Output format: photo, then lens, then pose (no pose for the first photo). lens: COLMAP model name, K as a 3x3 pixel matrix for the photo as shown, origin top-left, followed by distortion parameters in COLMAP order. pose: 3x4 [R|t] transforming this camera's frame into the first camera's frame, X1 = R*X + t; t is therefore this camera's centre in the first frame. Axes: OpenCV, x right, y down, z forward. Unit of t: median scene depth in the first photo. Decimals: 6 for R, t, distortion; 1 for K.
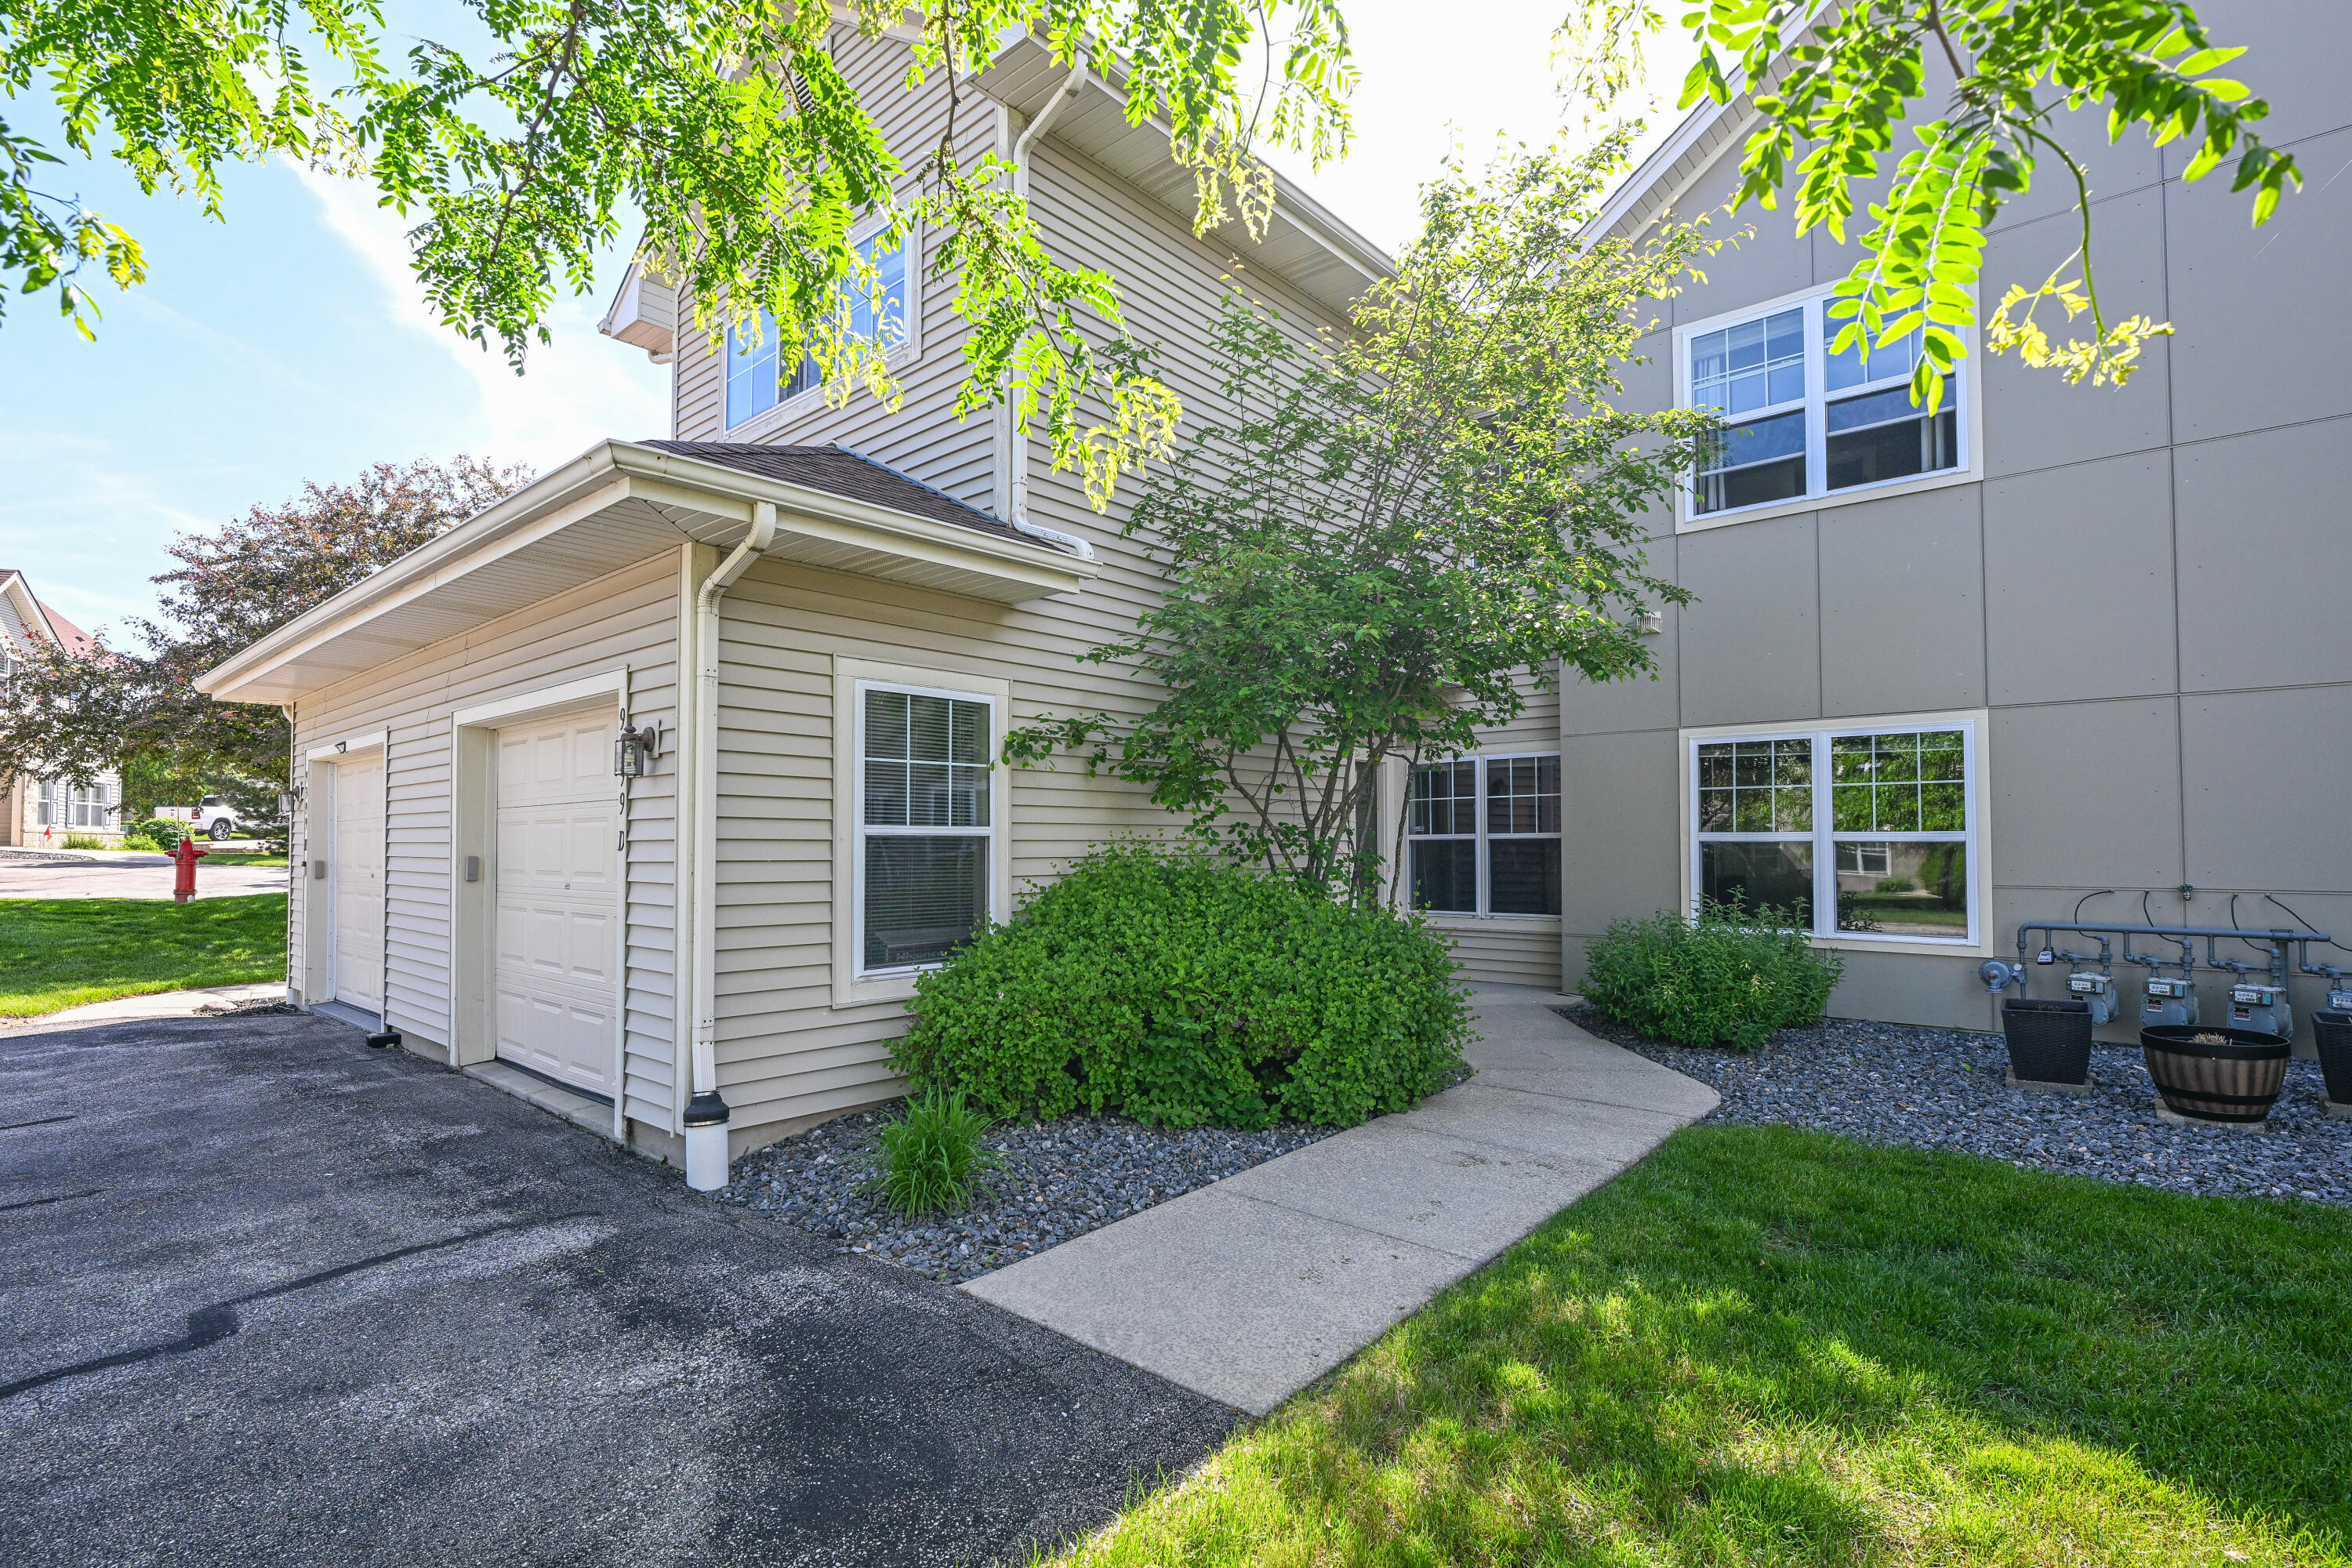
lens RADIAL K [[1121.8, 0, 1176.5], [0, 1121.8, 803.8], [0, 0, 1]] dist [-0.004560, 0.000355]
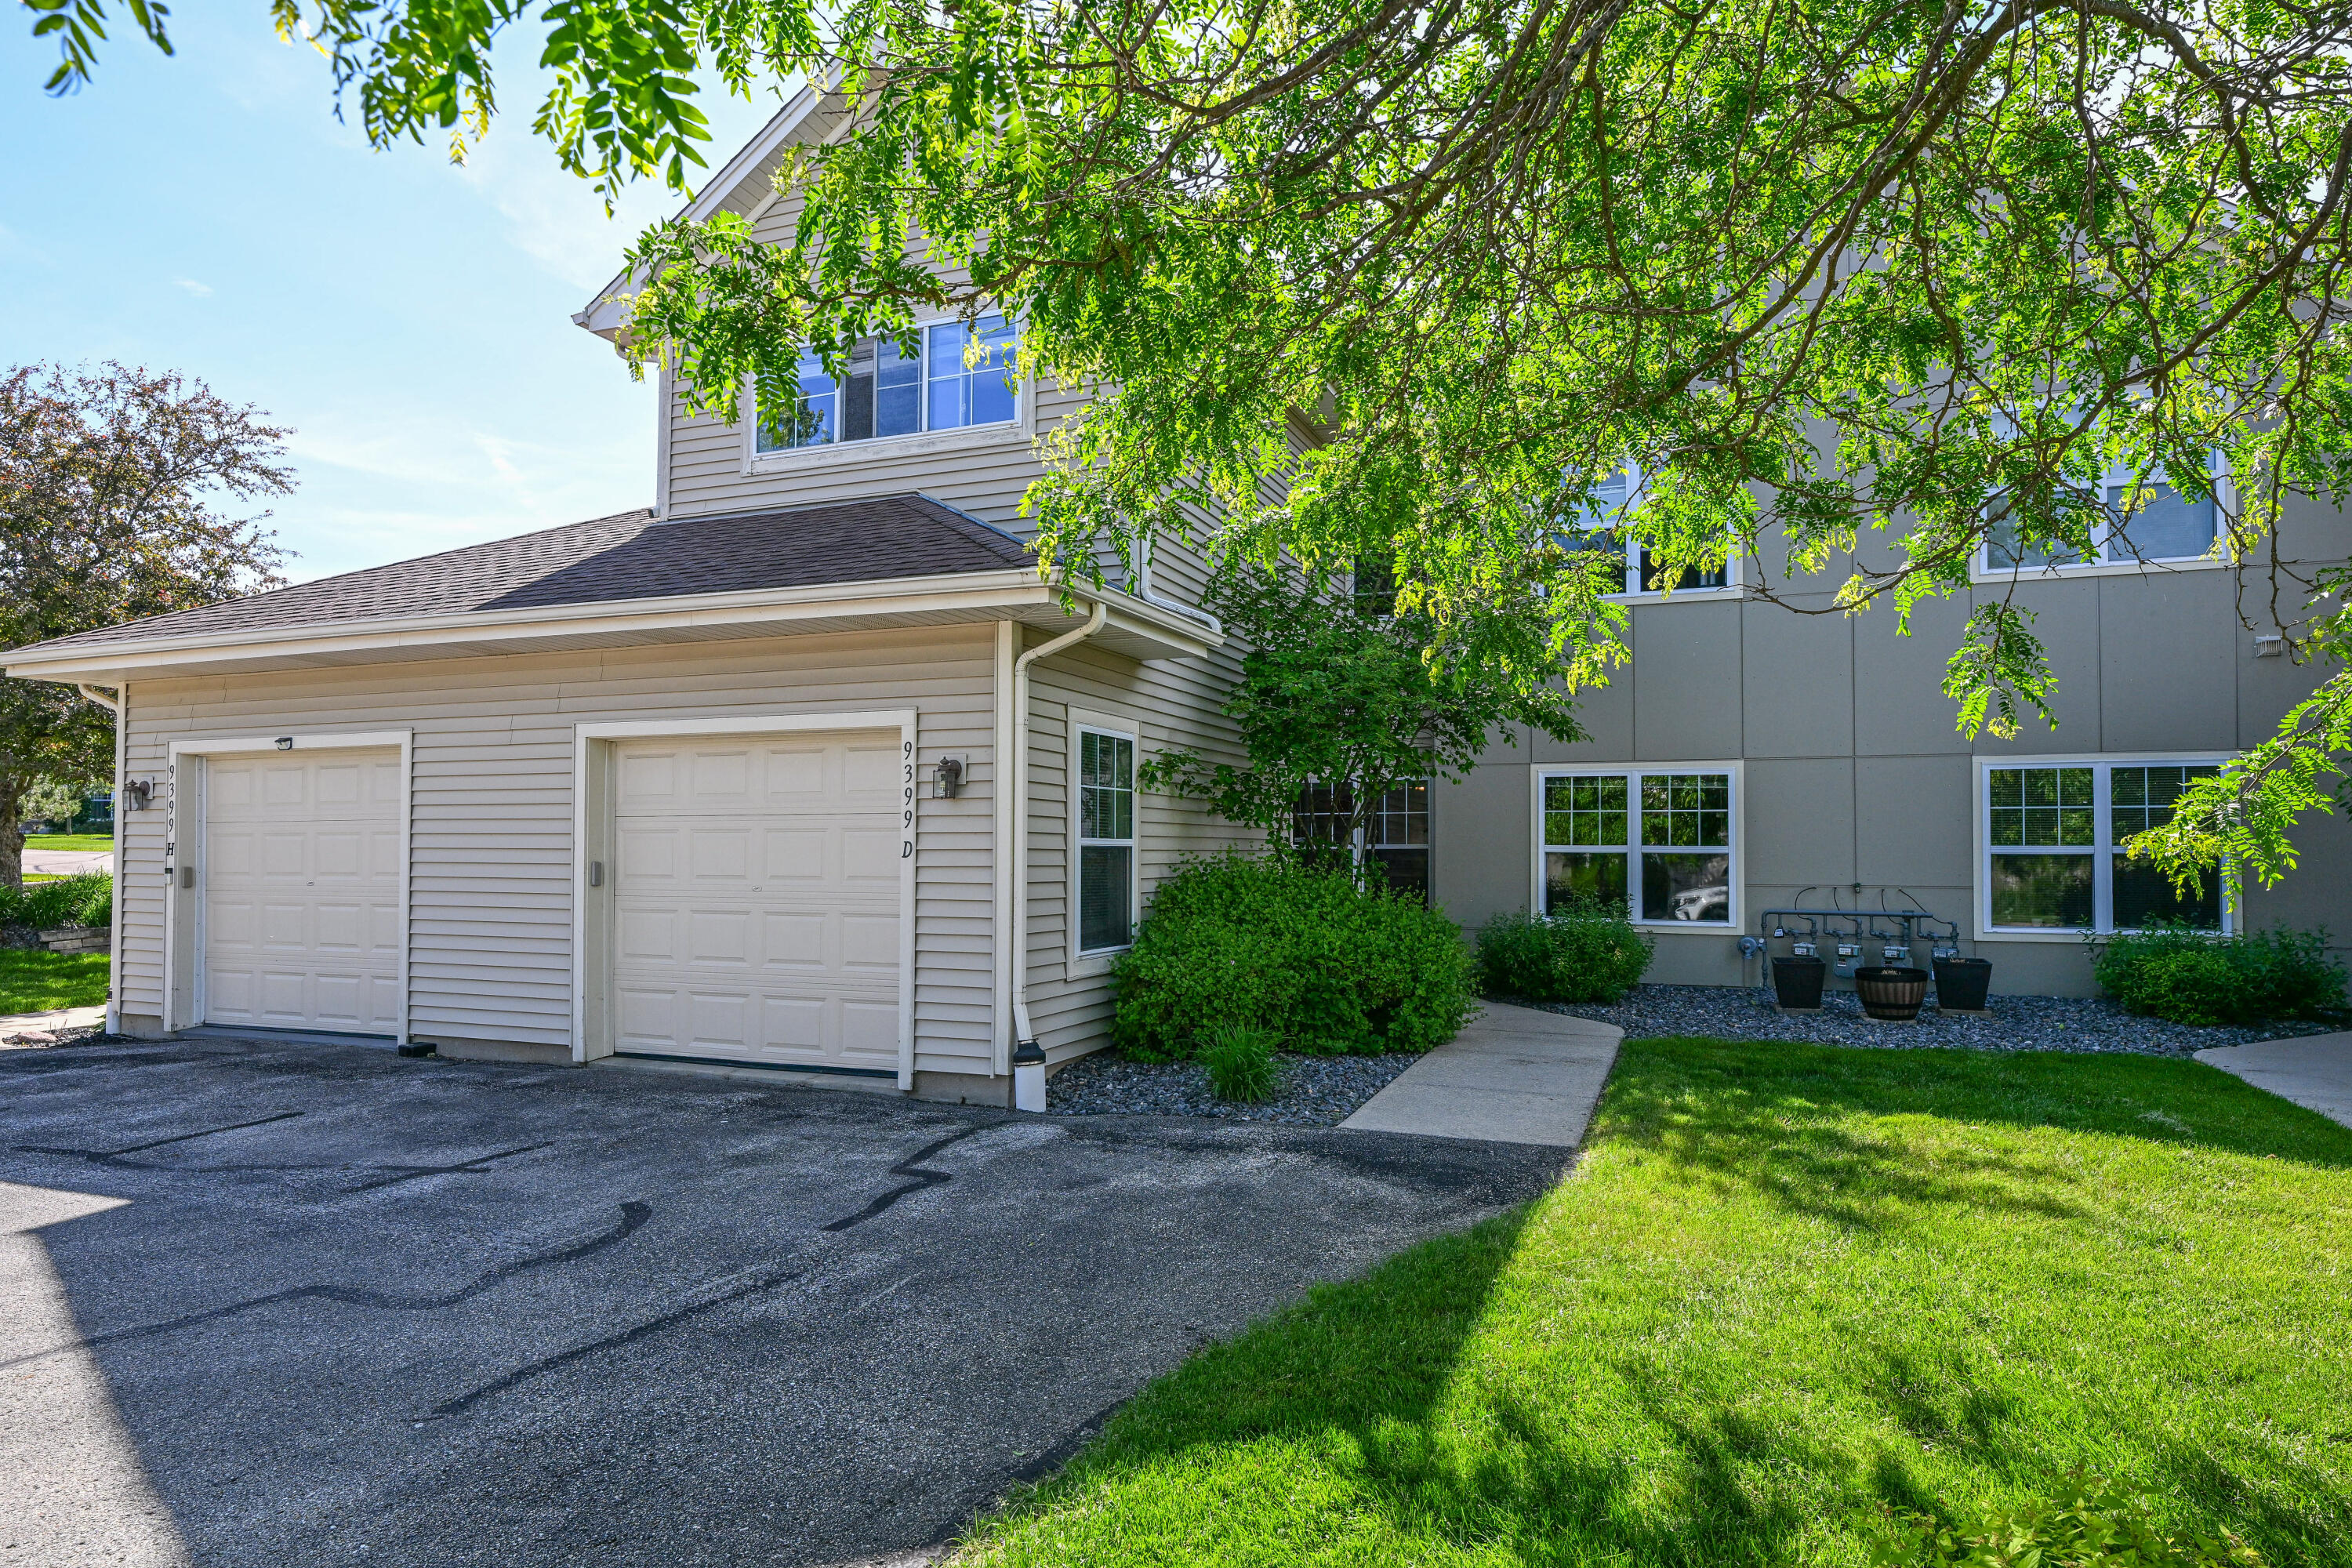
lens RADIAL K [[1363.5, 0, 1176.8], [0, 1363.5, 793.1], [0, 0, 1]] dist [-0.018879, -0.000700]
pose [[0.940748, 0.018963, 0.338576, -0.628867], [-0.016313, 0.999810, -0.010672, -0.015468], [-0.338714, 0.004517, 0.940878, -0.447246]]
